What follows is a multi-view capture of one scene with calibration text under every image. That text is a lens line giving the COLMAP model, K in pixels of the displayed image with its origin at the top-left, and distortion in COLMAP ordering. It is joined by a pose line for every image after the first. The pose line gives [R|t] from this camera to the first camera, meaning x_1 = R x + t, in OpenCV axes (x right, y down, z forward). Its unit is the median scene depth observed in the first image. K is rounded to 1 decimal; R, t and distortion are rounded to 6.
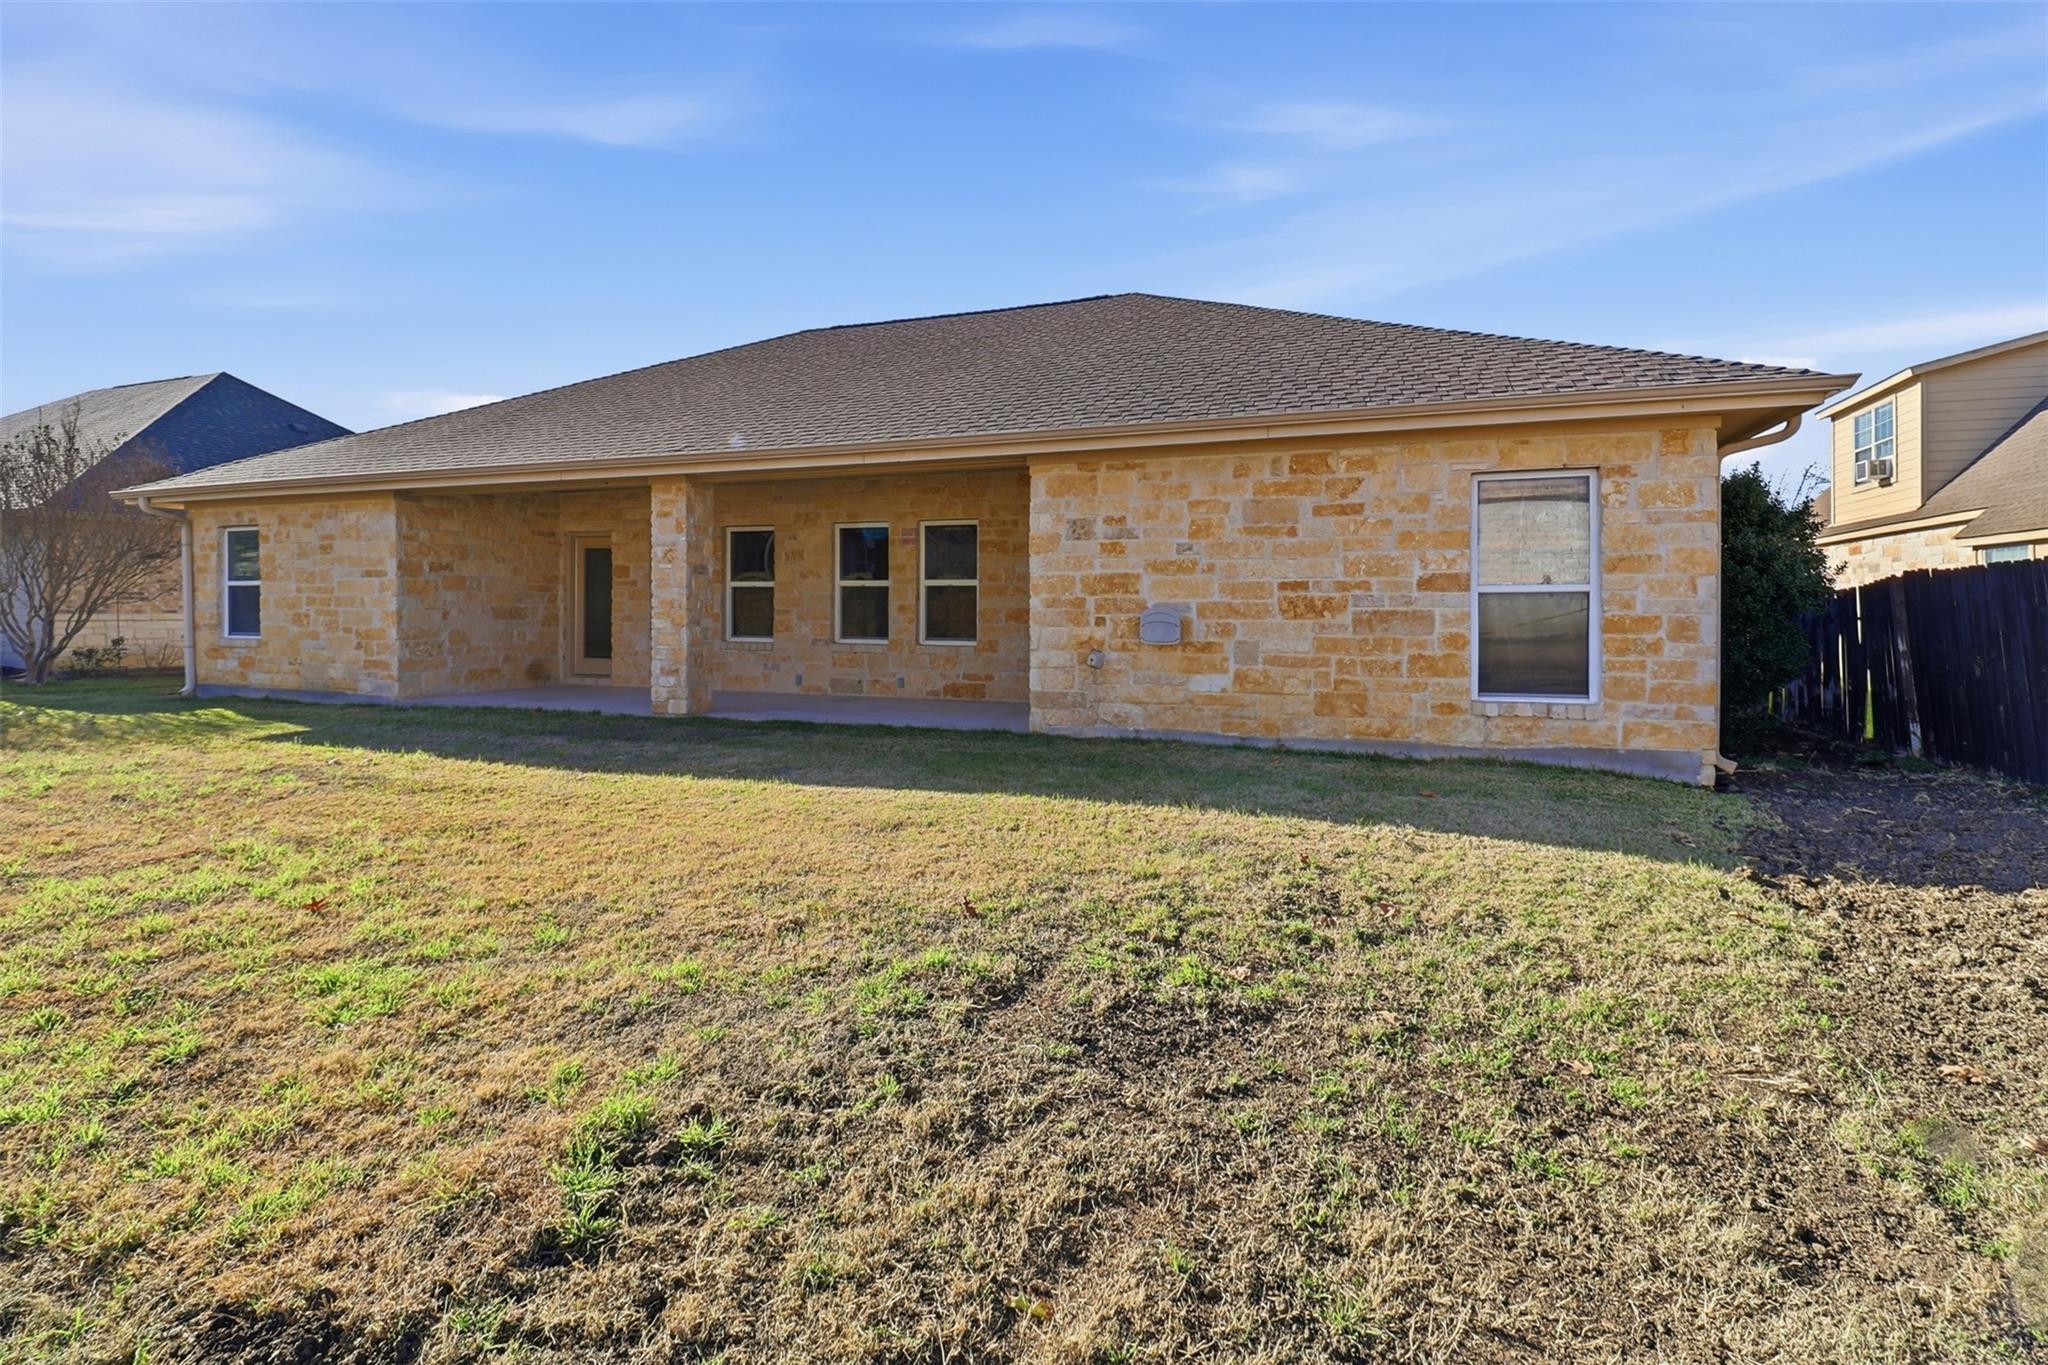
lens RADIAL K [[957.1, 0, 1014.4], [0, 957.1, 614.8], [0, 0, 1]] dist [-0.004248, -0.009679]
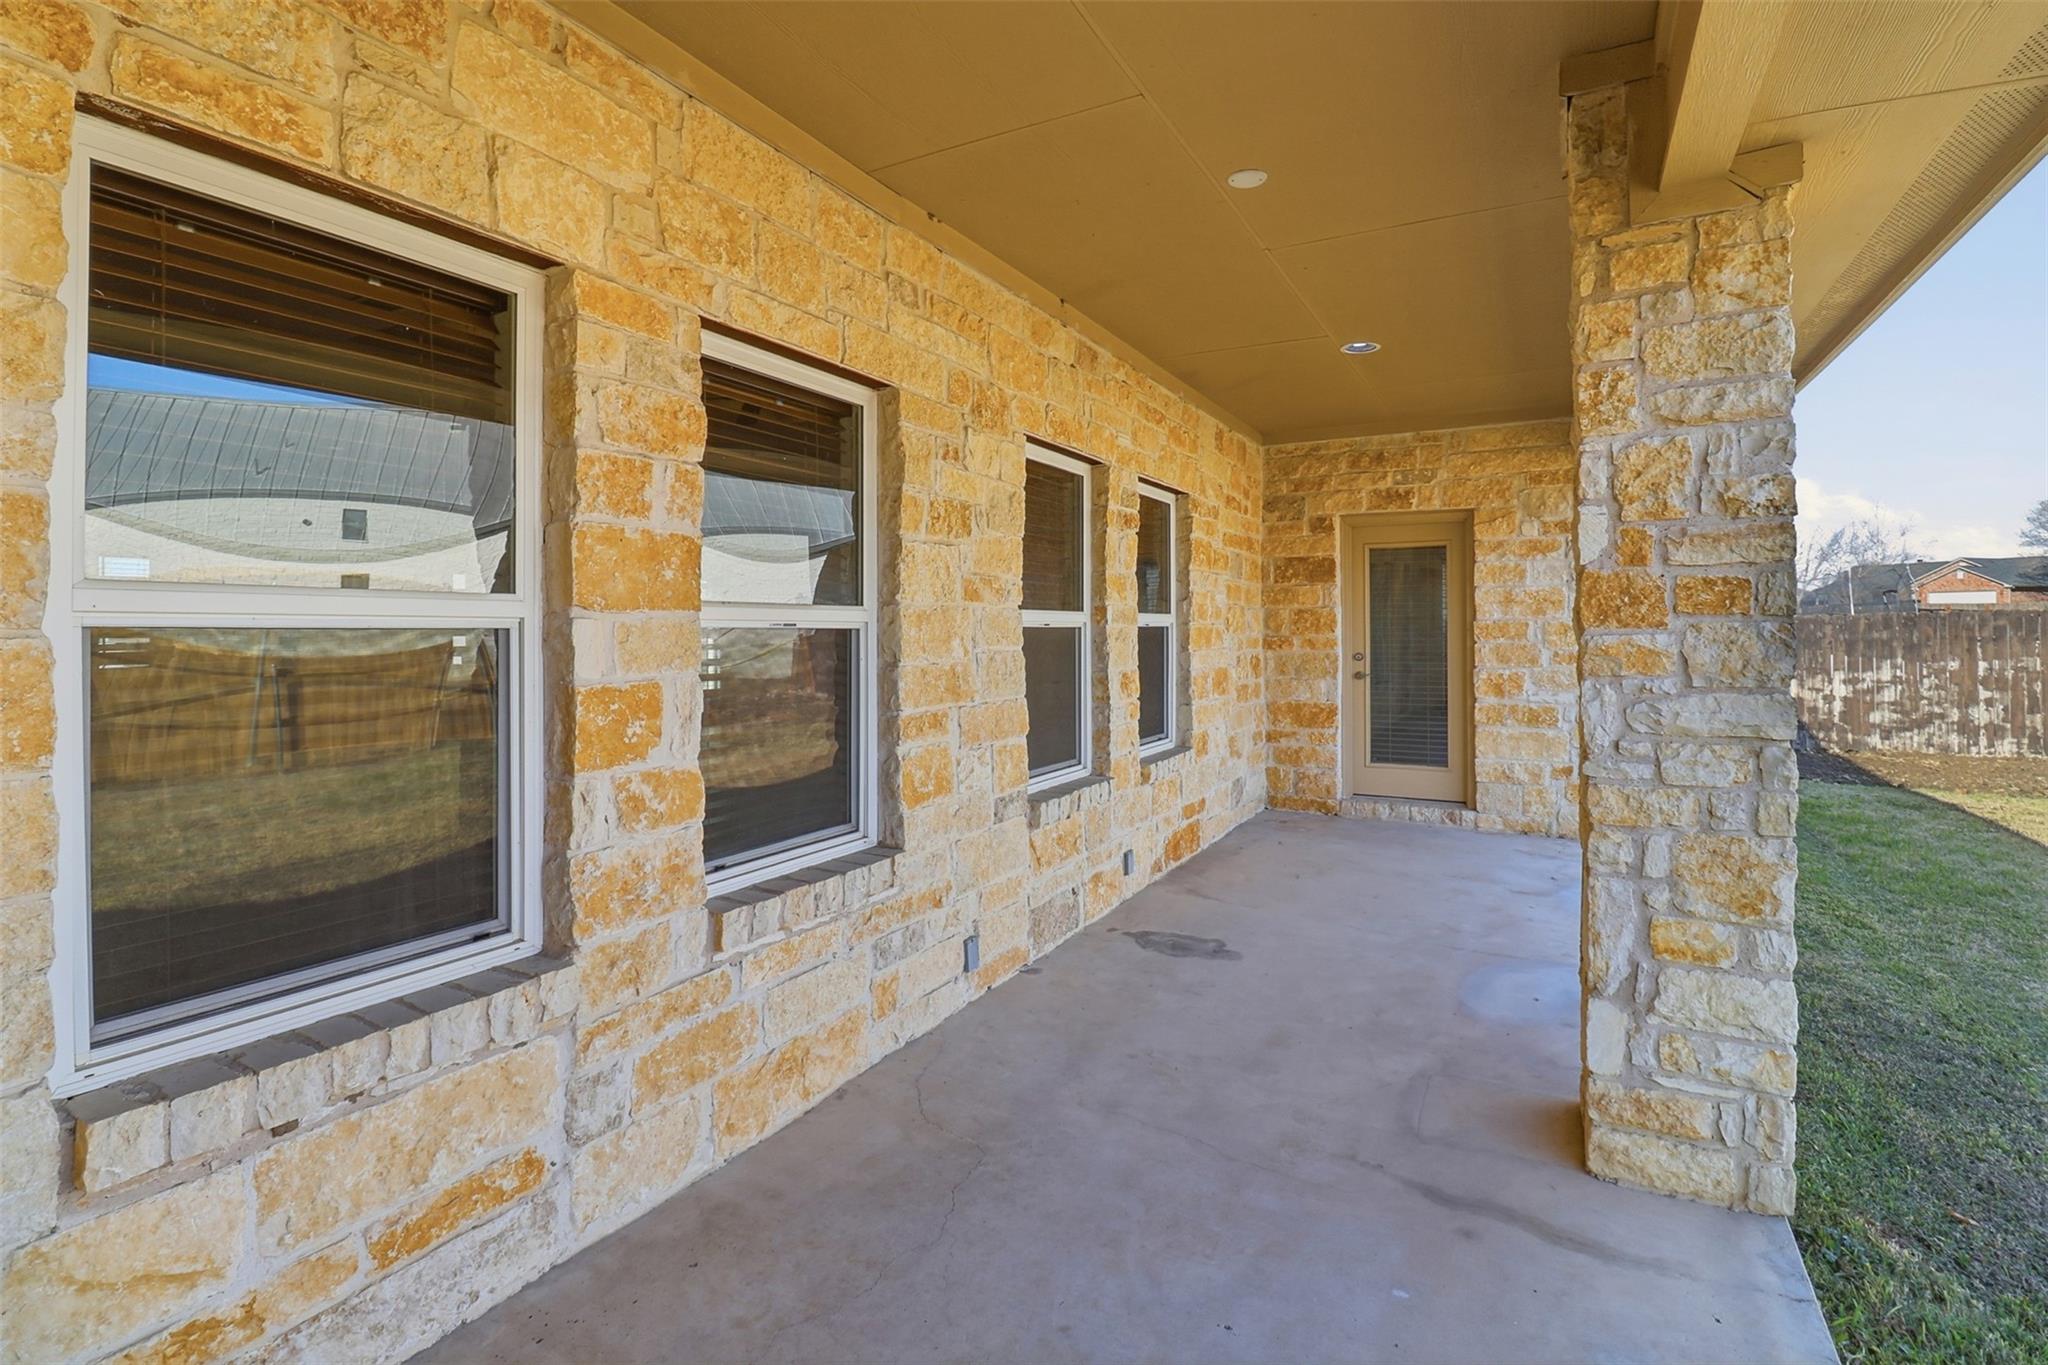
lens RADIAL K [[957.1, 0, 1056.8], [0, 957.1, 624.0], [0, 0, 1]] dist [-0.004248, -0.009679]
pose [[0.108919, -0.000908, 0.994050, -0.542121], [0.012616, 0.999920, -0.000469, -0.032339], [-0.993971, 0.012592, 0.108922, 1.005909]]
